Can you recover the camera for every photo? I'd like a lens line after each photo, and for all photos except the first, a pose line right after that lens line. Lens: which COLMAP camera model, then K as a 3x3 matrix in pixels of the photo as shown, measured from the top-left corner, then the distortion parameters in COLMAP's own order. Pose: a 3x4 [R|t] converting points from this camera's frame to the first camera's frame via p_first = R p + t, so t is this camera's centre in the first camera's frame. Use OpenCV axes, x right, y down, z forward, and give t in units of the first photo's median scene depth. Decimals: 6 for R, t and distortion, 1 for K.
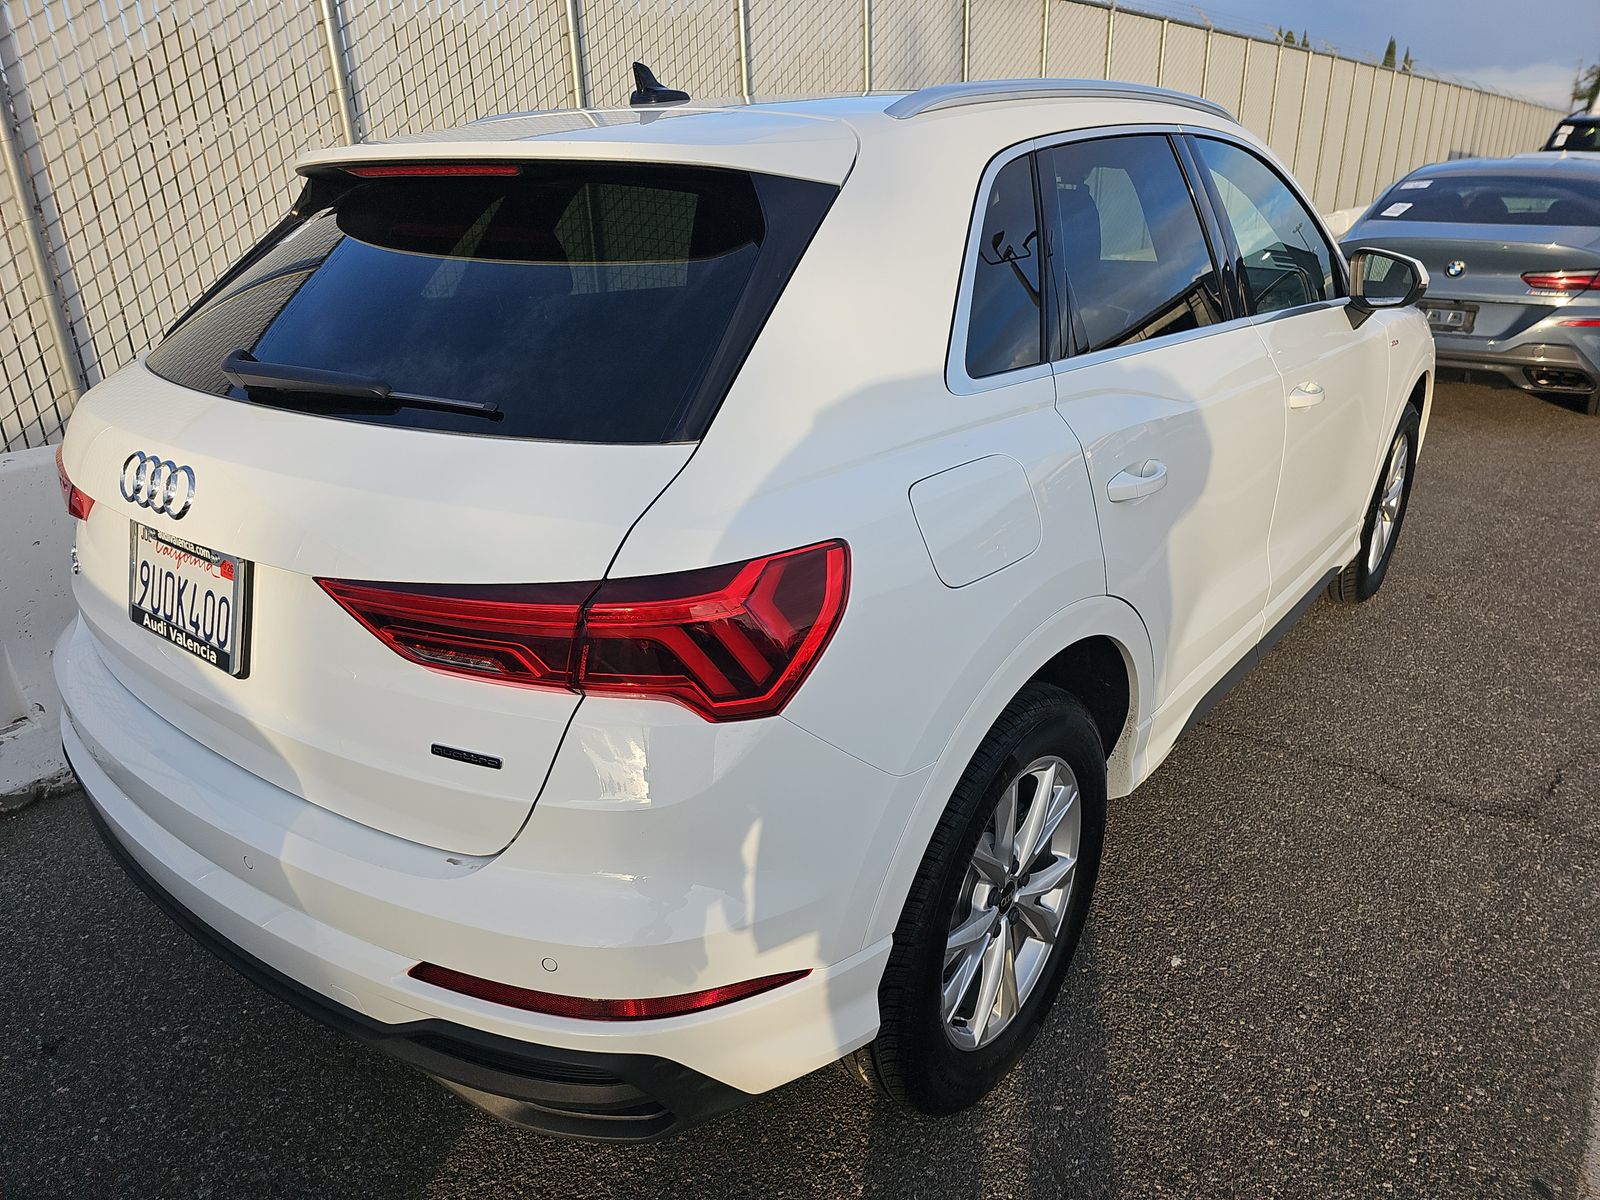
lens RADIAL K [[1083.7, 0, 792.5], [0, 1083.7, 601.2], [0, 0, 1]] dist [0.034638, -0.037678]
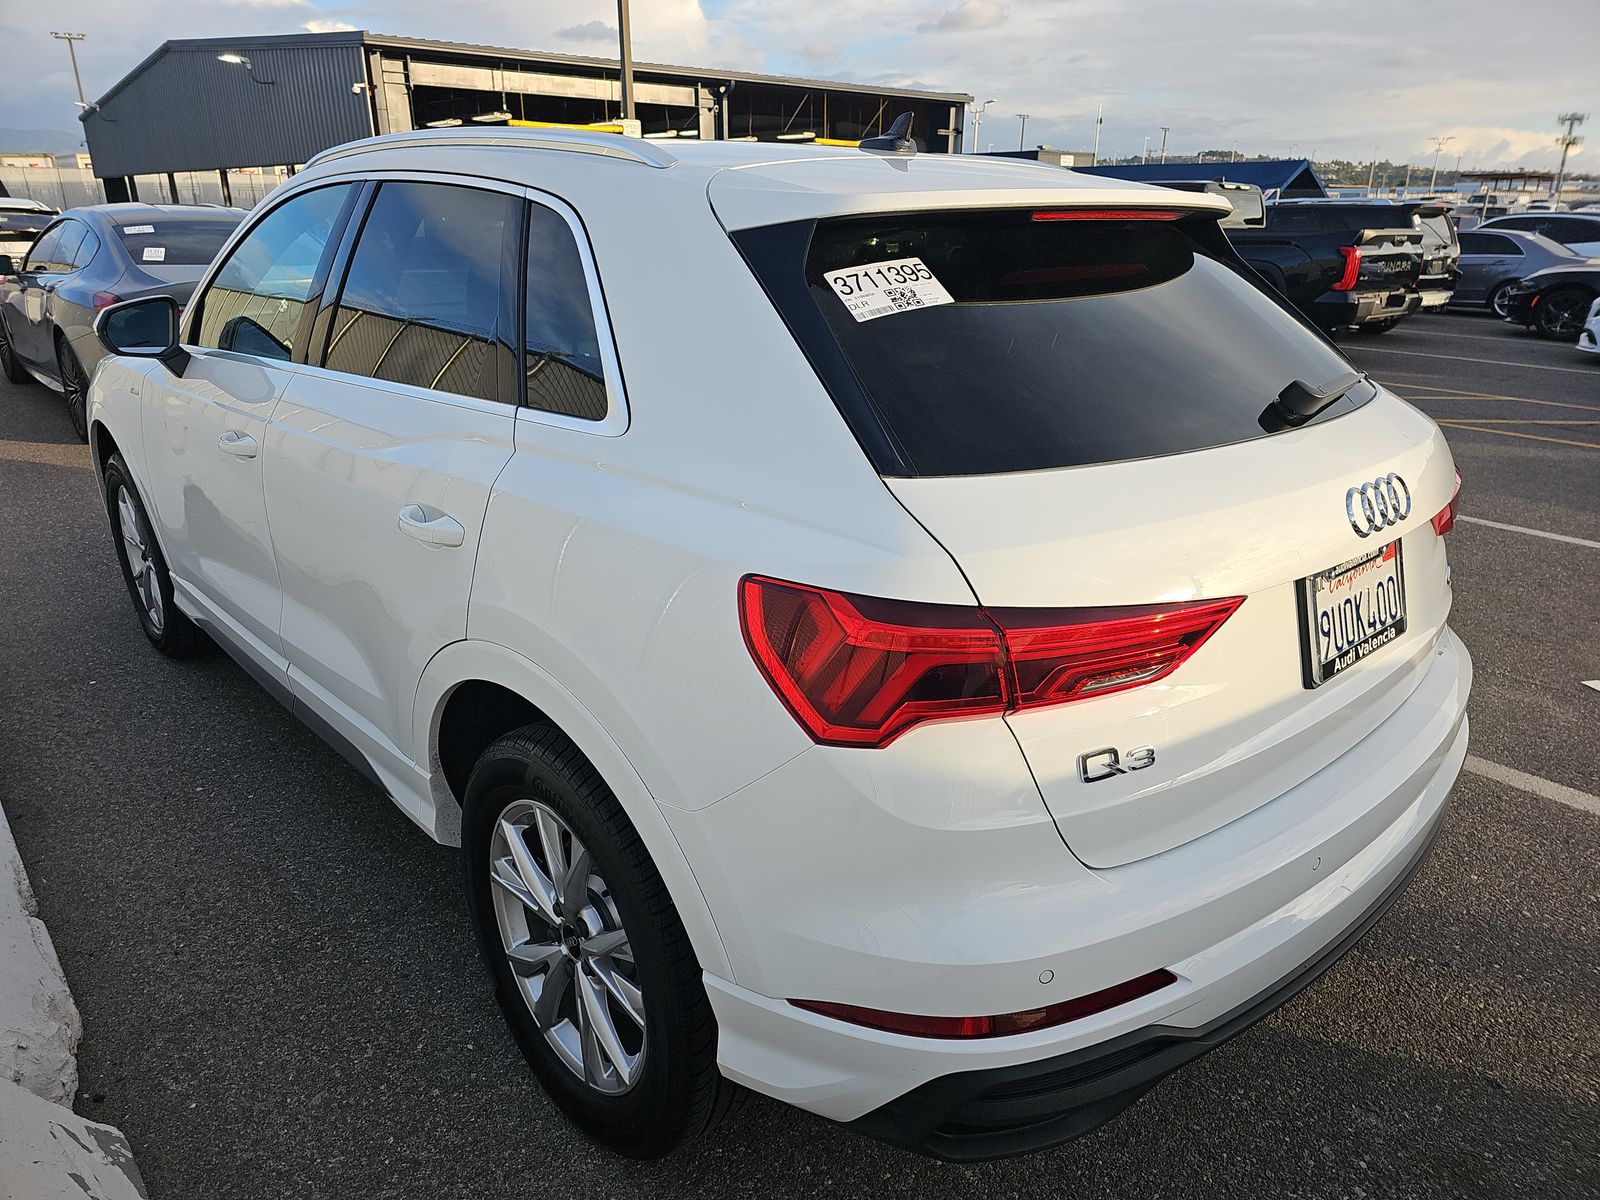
lens RADIAL K [[1083.7, 0, 792.5], [0, 1083.7, 601.2], [0, 0, 1]] dist [0.034638, -0.037678]
pose [[0.167564, -0.317957, 0.933180, -1.702315], [0.358973, 0.901261, 0.242624, -0.487591], [-0.918183, 0.294332, 0.265157, 1.262930]]
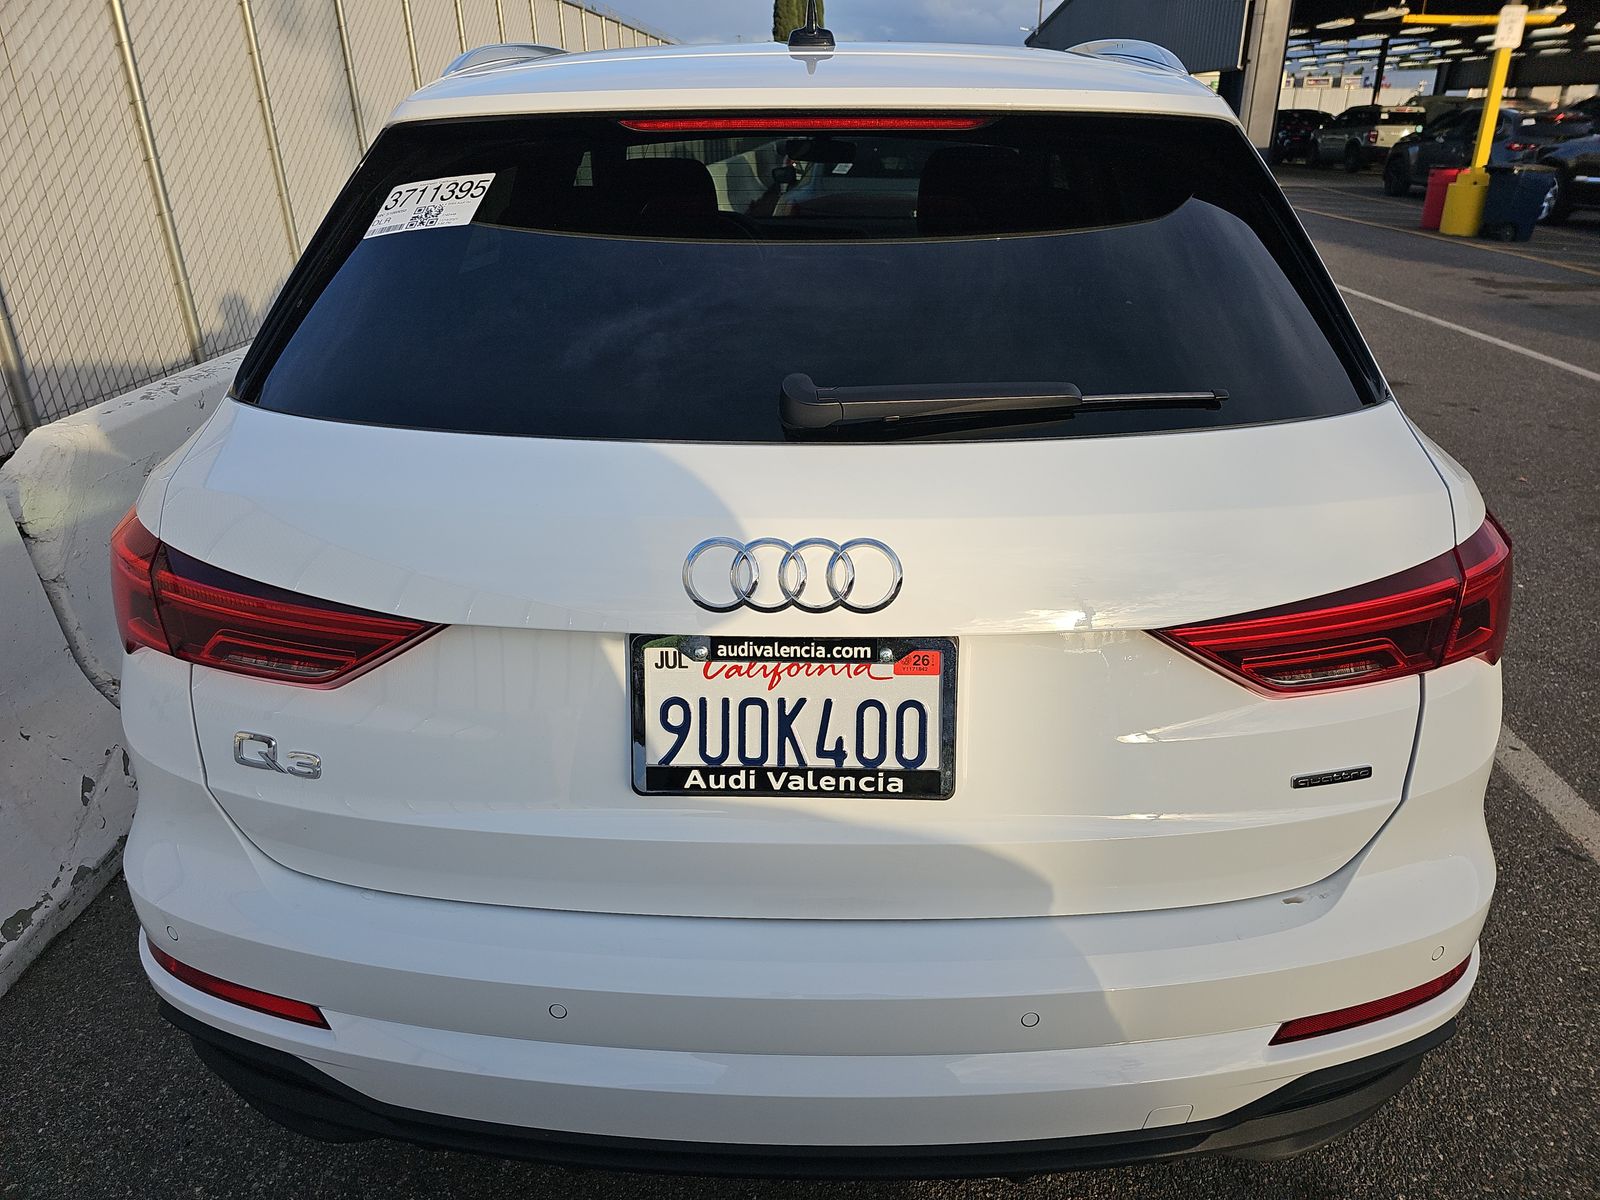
lens RADIAL K [[1083.7, 0, 792.5], [0, 1083.7, 601.2], [0, 0, 1]] dist [0.034638, -0.037678]
pose [[0.808078, -0.227618, 0.543324, -0.956657], [0.215571, 0.972618, 0.086848, -0.149327], [-0.548215, 0.046945, 0.835019, 0.413221]]
